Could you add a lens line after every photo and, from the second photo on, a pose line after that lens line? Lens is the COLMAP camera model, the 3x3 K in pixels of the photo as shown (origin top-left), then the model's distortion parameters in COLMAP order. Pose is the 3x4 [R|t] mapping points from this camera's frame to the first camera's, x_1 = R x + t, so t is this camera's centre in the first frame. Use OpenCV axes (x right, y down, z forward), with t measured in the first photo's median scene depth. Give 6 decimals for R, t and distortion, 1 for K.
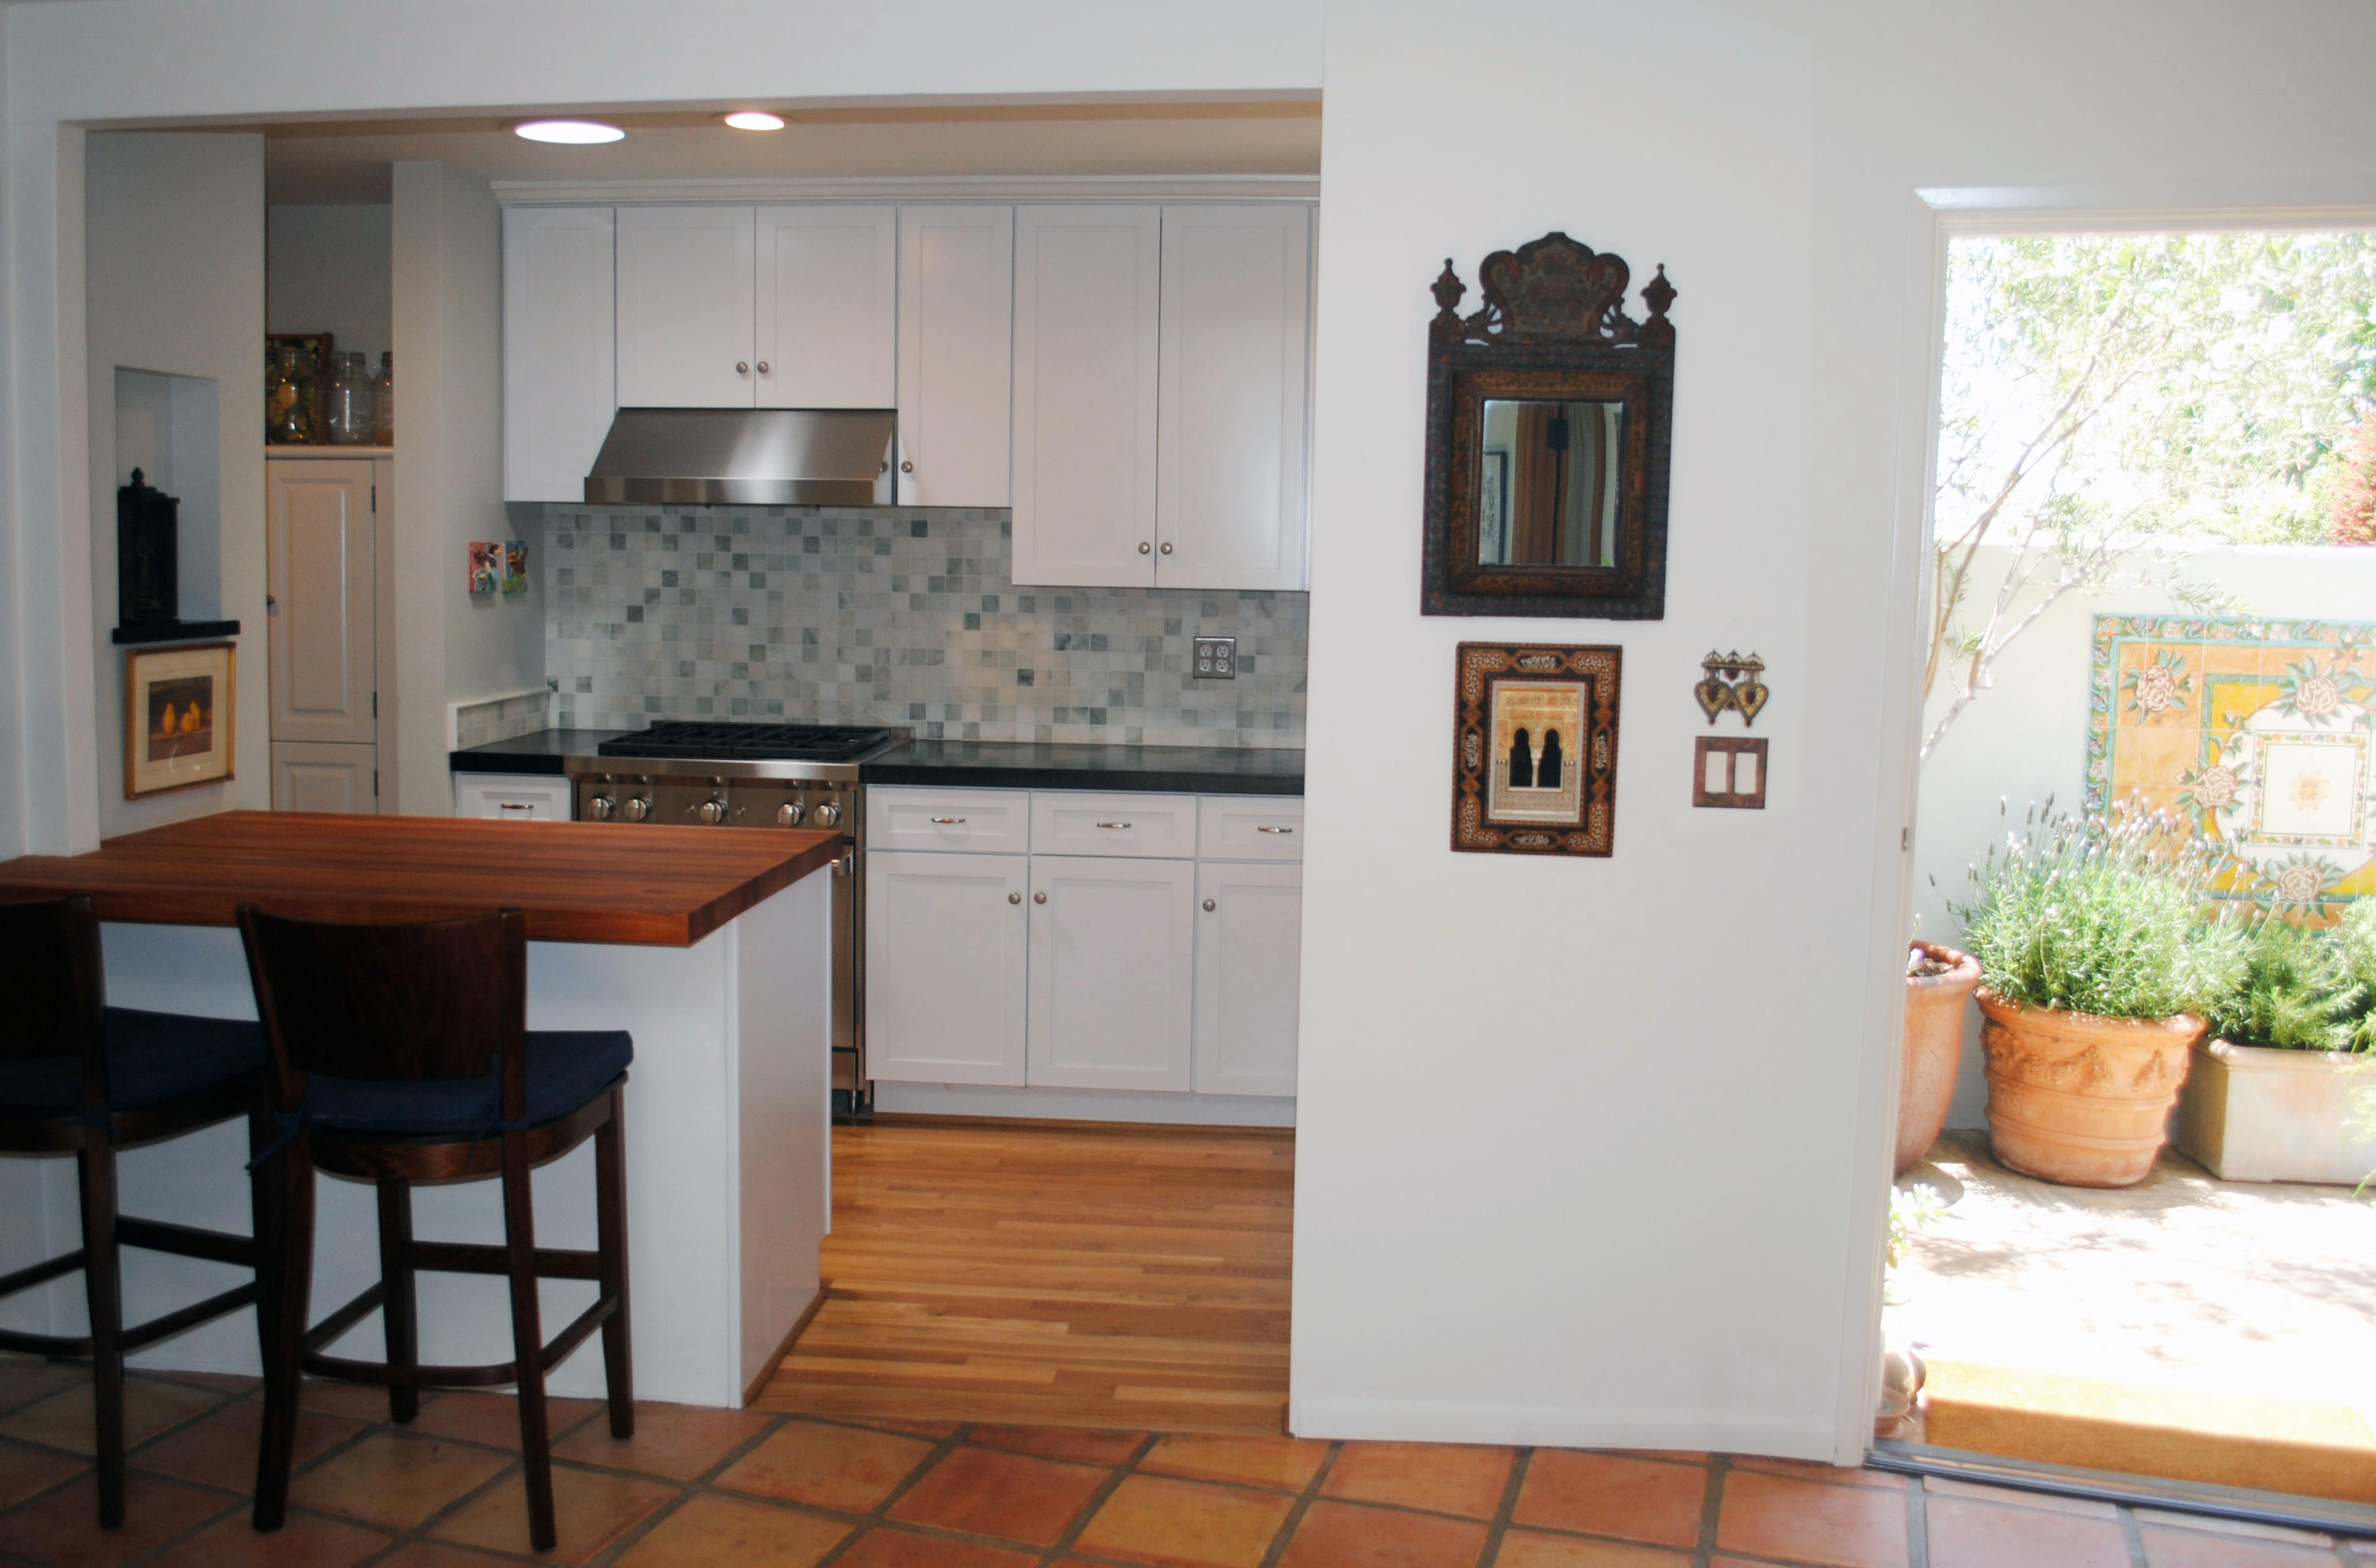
lens RADIAL K [[2232.9, 0, 1188.0], [0, 2232.9, 784.0], [0, 0, 1]] dist [-0.048888, -0.009214]
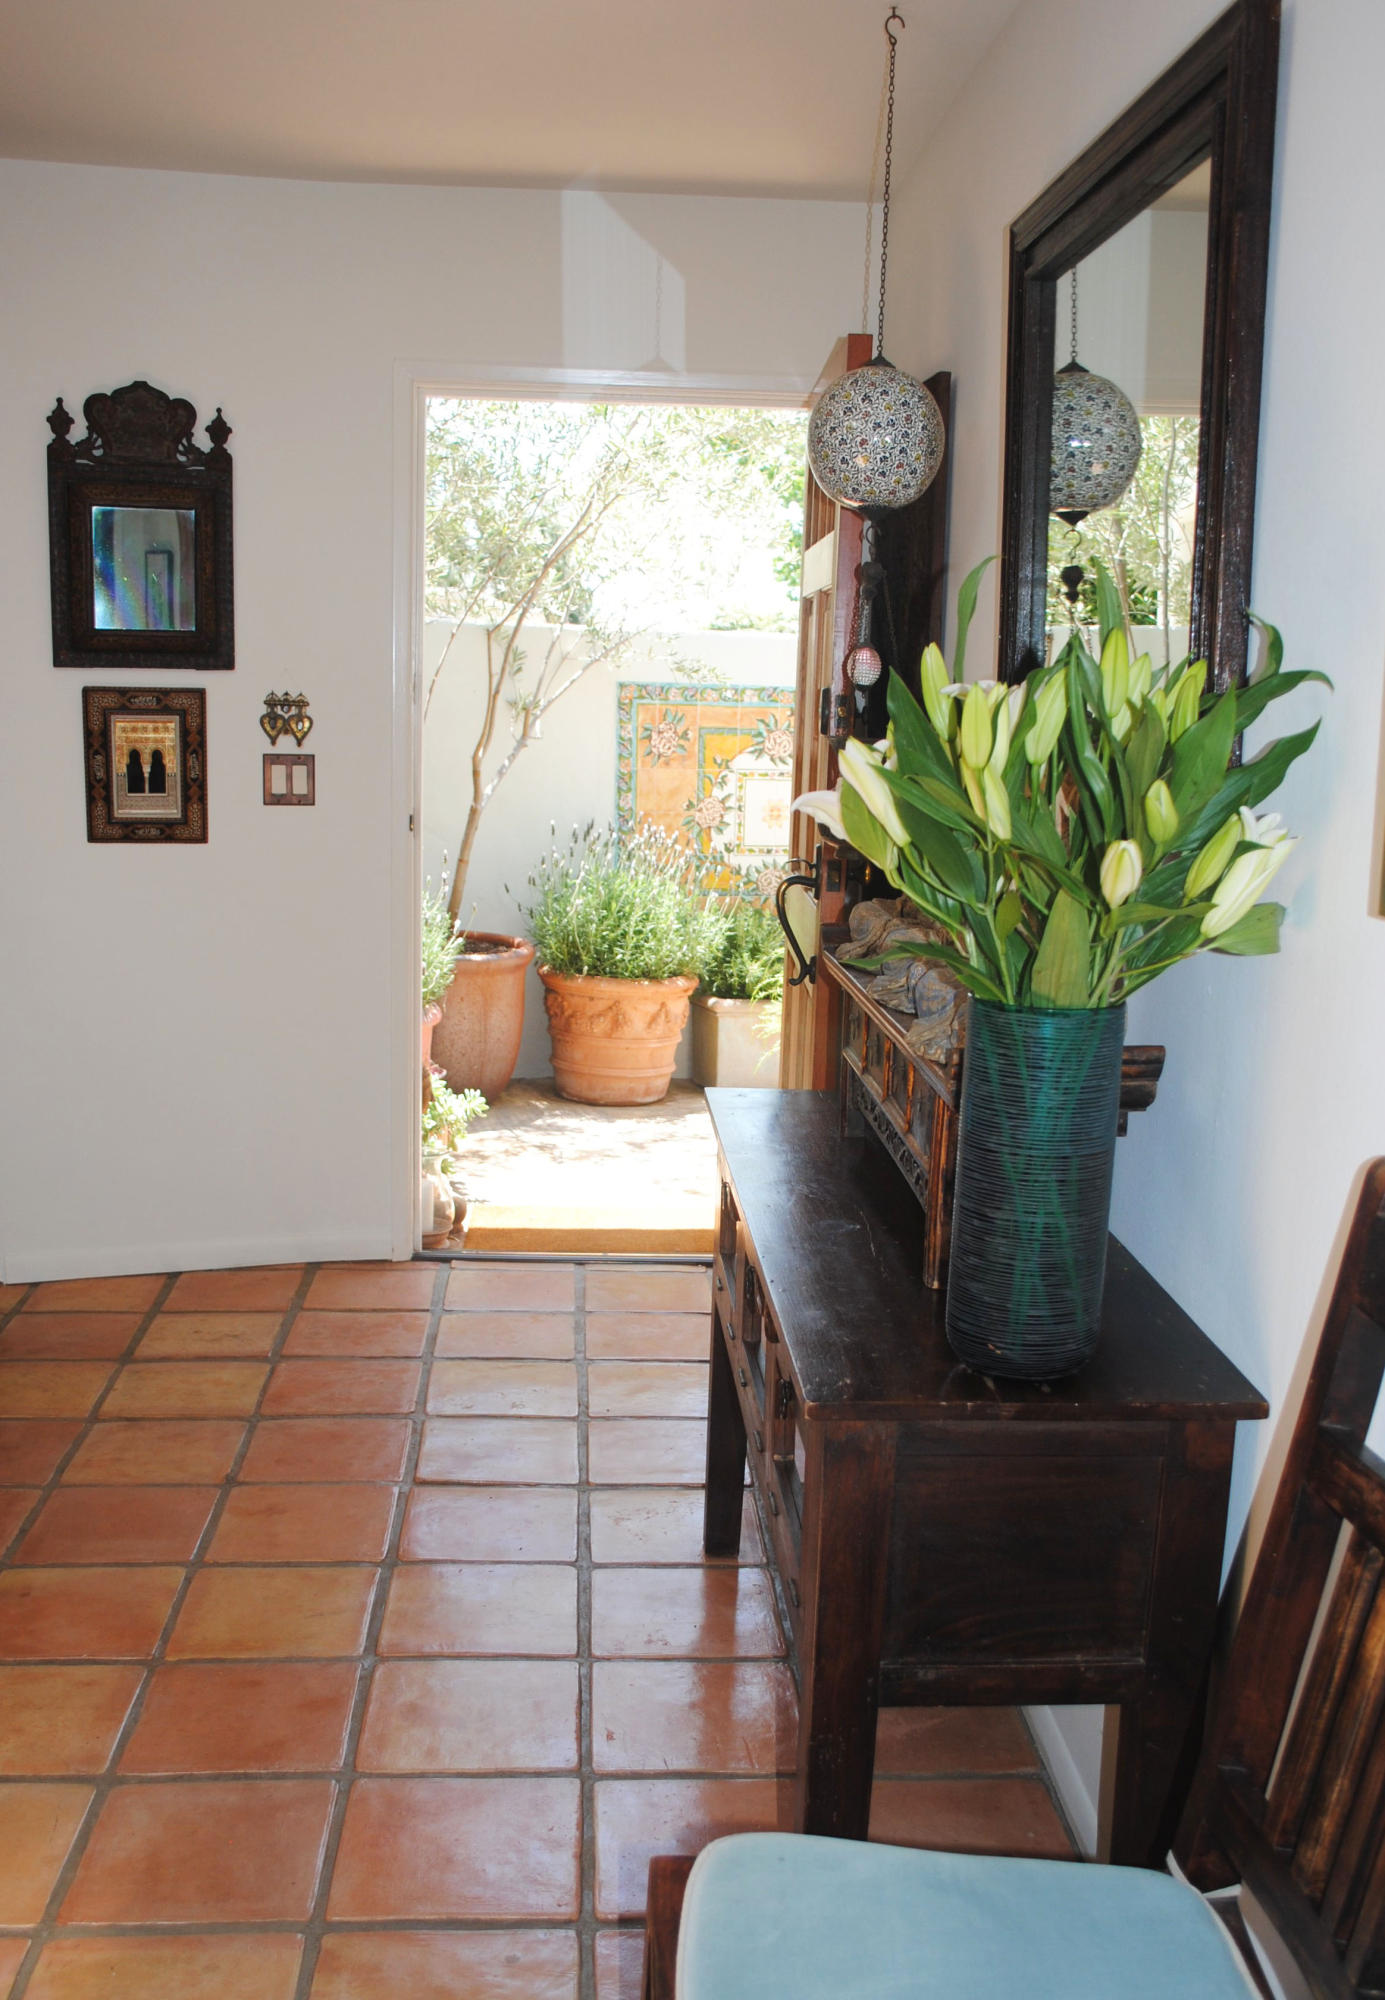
lens RADIAL K [[1913.5, 0, 697.5], [0, 1913.5, 1073.6], [0, 0, 1]] dist [-0.063012, -0.001010]
pose [[0.922956, -0.074237, 0.377679, 0.012751], [0.028765, 0.991784, 0.124650, 0.036673], [-0.383829, -0.104183, 0.917508, -0.227335]]
